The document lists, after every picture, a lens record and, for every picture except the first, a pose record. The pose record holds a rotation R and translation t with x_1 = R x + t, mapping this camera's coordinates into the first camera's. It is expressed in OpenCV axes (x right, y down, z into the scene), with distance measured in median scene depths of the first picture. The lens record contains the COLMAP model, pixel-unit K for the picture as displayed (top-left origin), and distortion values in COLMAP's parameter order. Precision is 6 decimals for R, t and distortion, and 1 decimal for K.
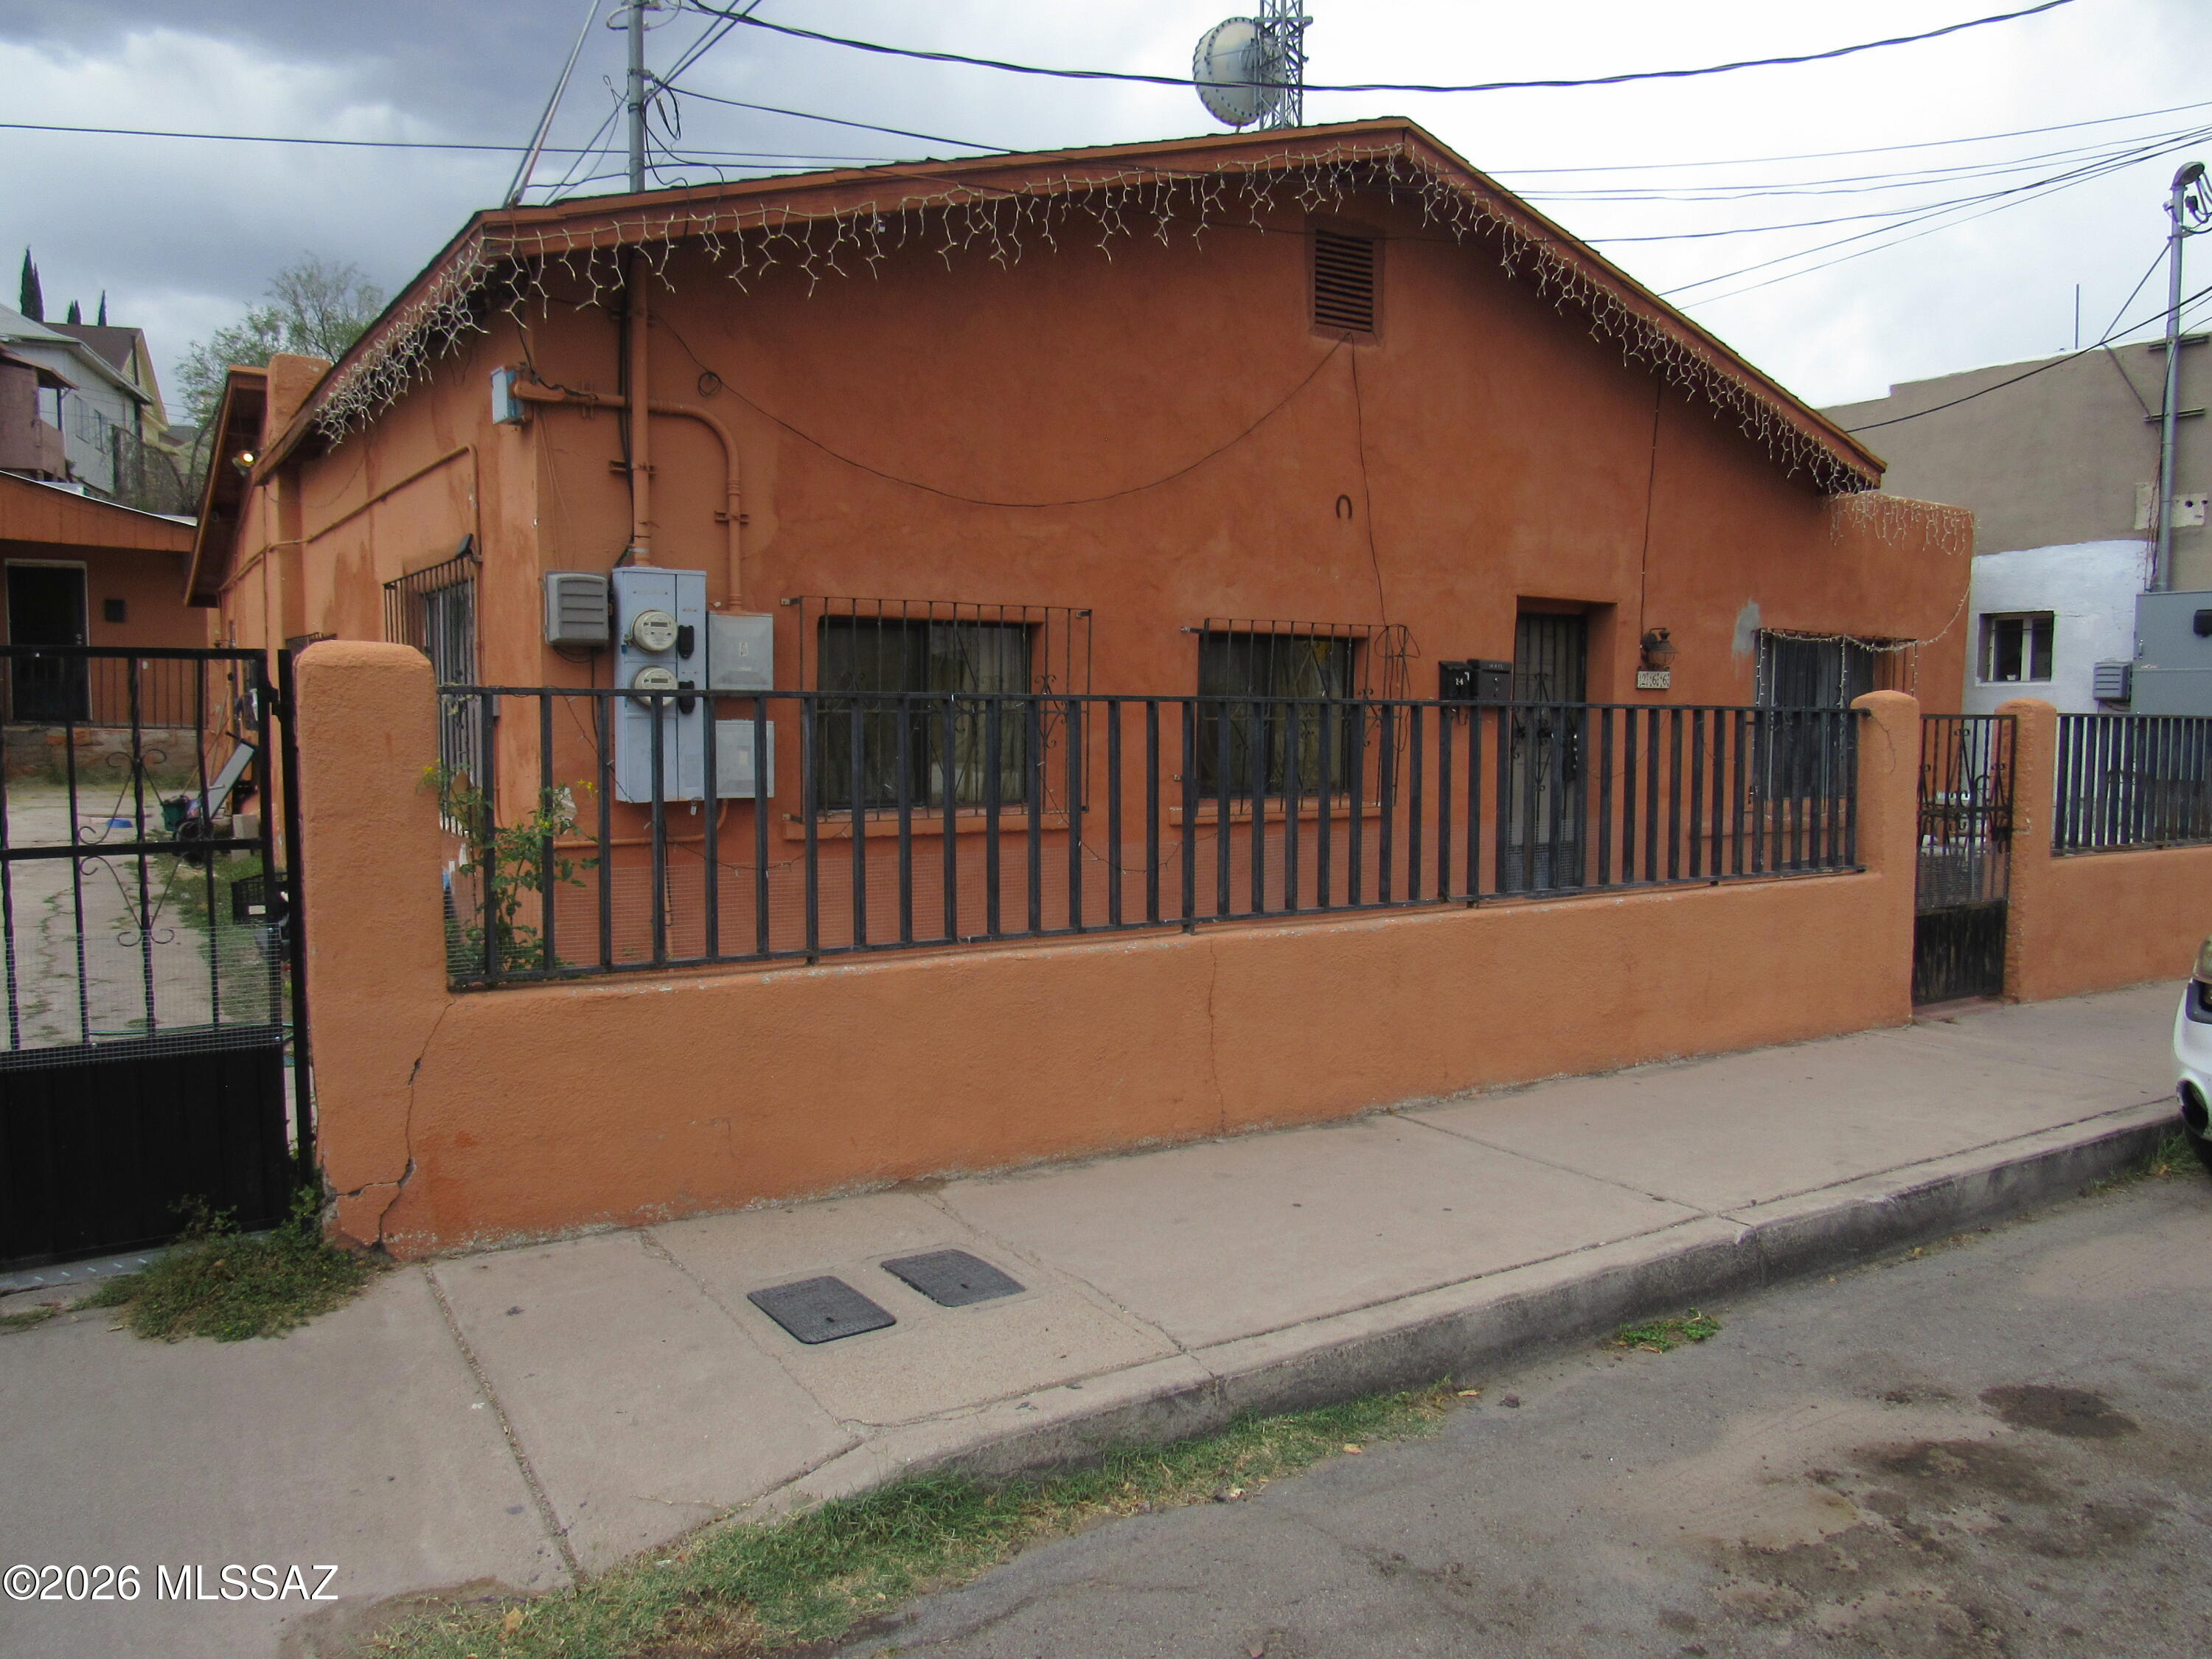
lens RADIAL K [[1571.9, 0, 1106.0], [0, 1571.9, 829.5], [0, 0, 1]] dist [-0.001075, -0.000054]
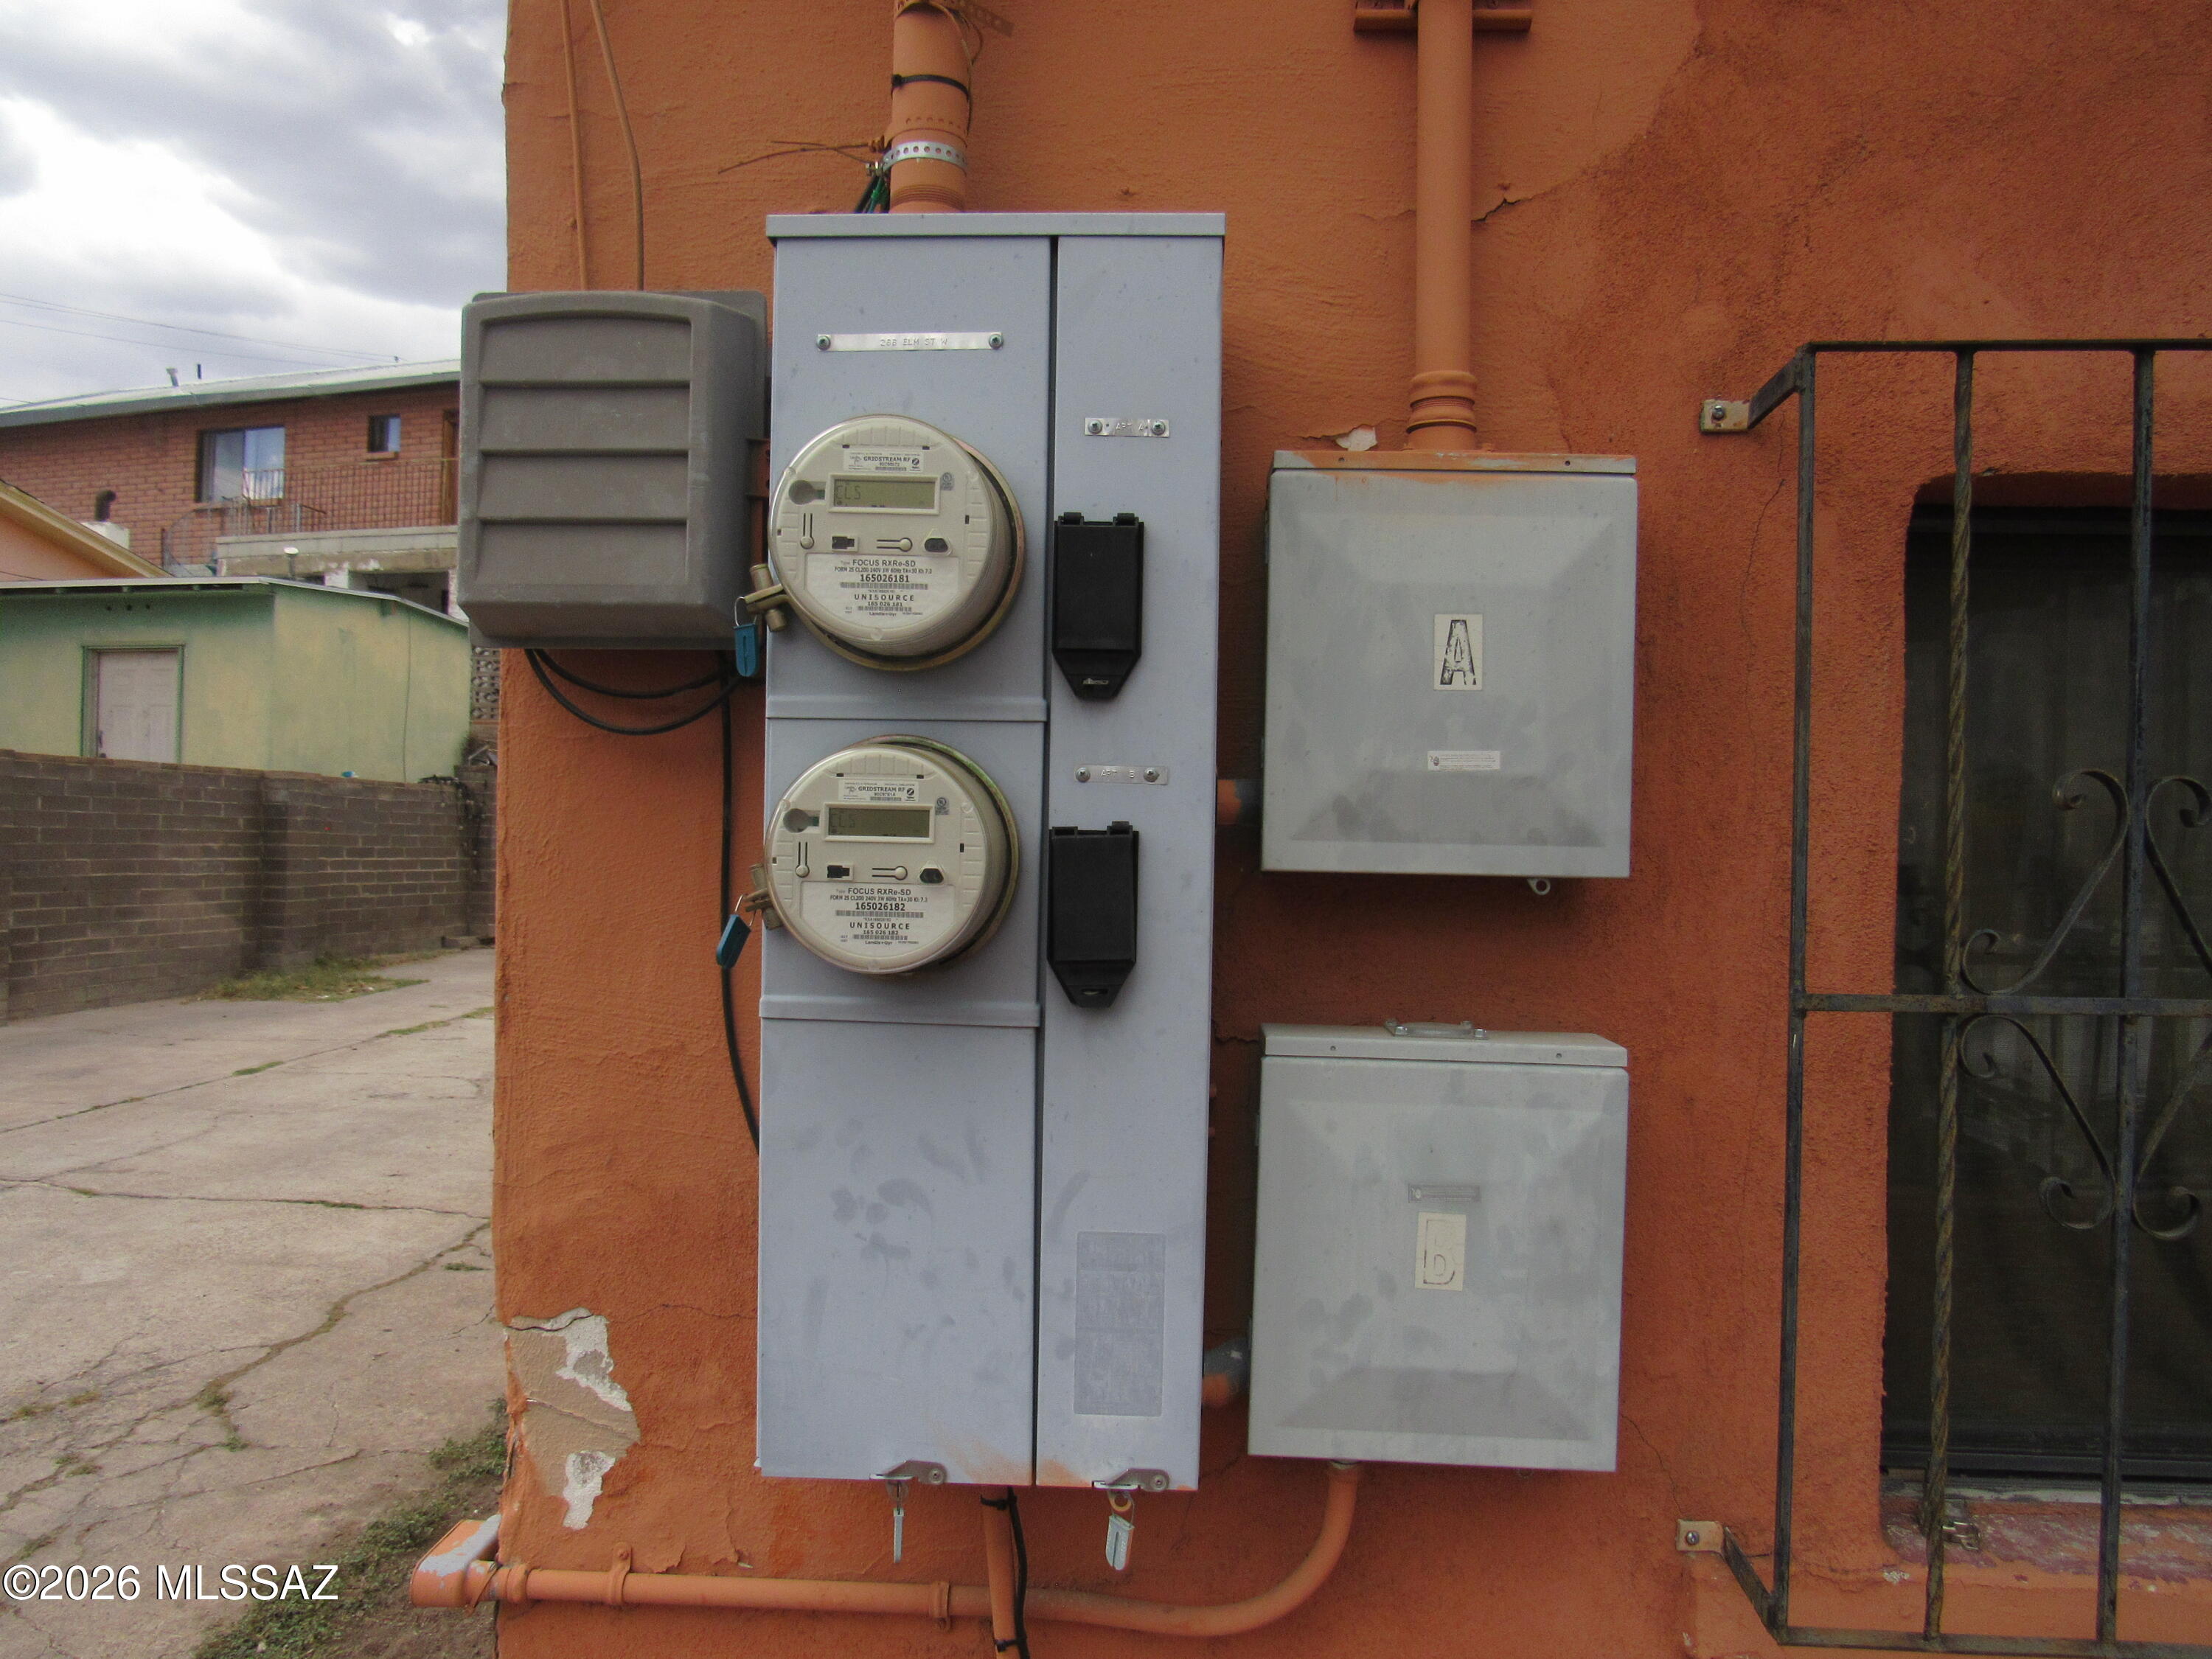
lens RADIAL K [[1571.9, 0, 1106.0], [0, 1571.9, 829.5], [0, 0, 1]] dist [-0.001075, -0.000054]
pose [[0.799765, 0.005236, -0.600291, -0.153574], [-0.060163, 0.995627, -0.071471, -0.078635], [0.597291, 0.093275, 0.796582, 0.831248]]
